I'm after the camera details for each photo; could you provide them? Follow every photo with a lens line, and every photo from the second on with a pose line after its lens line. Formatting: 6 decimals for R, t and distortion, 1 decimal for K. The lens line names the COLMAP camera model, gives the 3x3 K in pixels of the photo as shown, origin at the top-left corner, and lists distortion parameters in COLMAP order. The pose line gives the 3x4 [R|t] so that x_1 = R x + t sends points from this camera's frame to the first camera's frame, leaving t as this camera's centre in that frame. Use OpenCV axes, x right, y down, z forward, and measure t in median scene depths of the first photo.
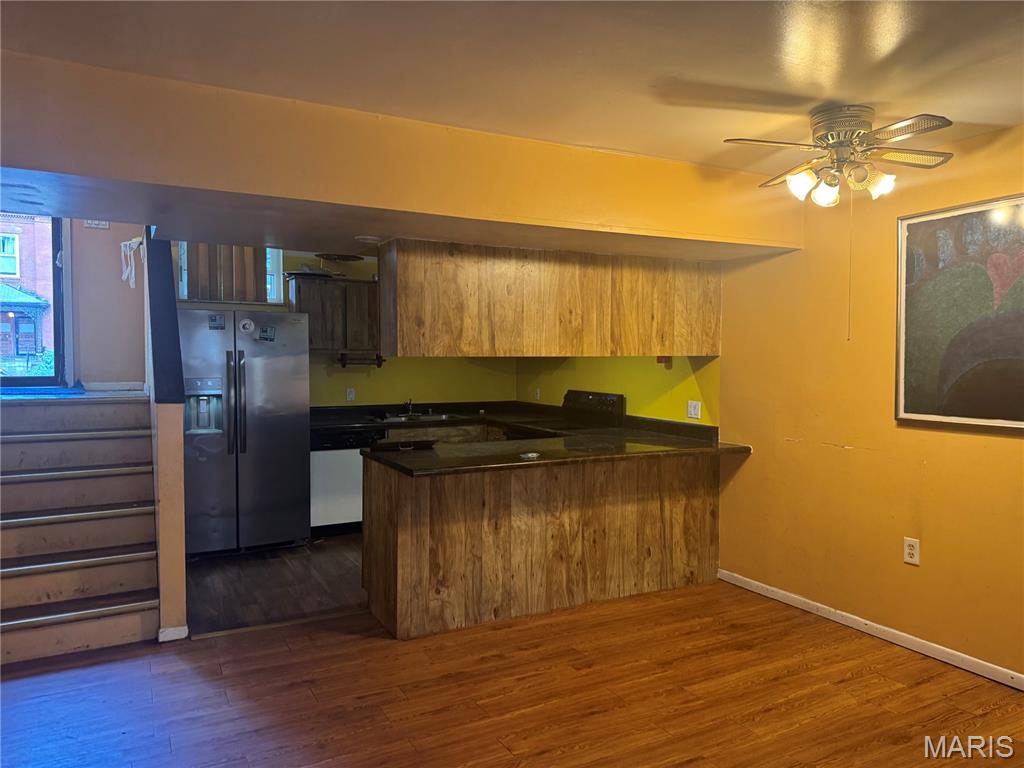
lens RADIAL K [[719.3, 0, 512.0], [0, 719.3, 384.0], [0, 0, 1]] dist [0.214965, -0.243468]
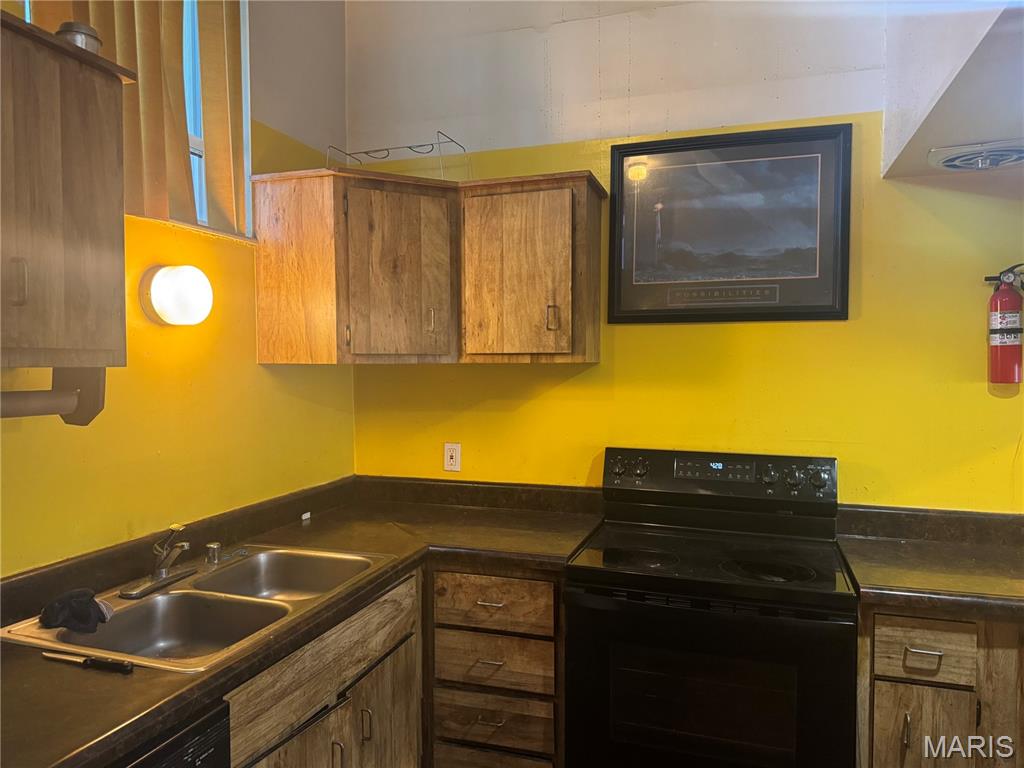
lens RADIAL K [[726.5, 0, 512.0], [0, 726.5, 384.0], [0, 0, 1]] dist [0.153425, -0.256032]
pose [[0.719481, -0.026787, 0.693995, -0.261313], [0.028820, 0.999547, 0.008702, -0.035054], [-0.693914, 0.013740, 0.719927, 0.751595]]
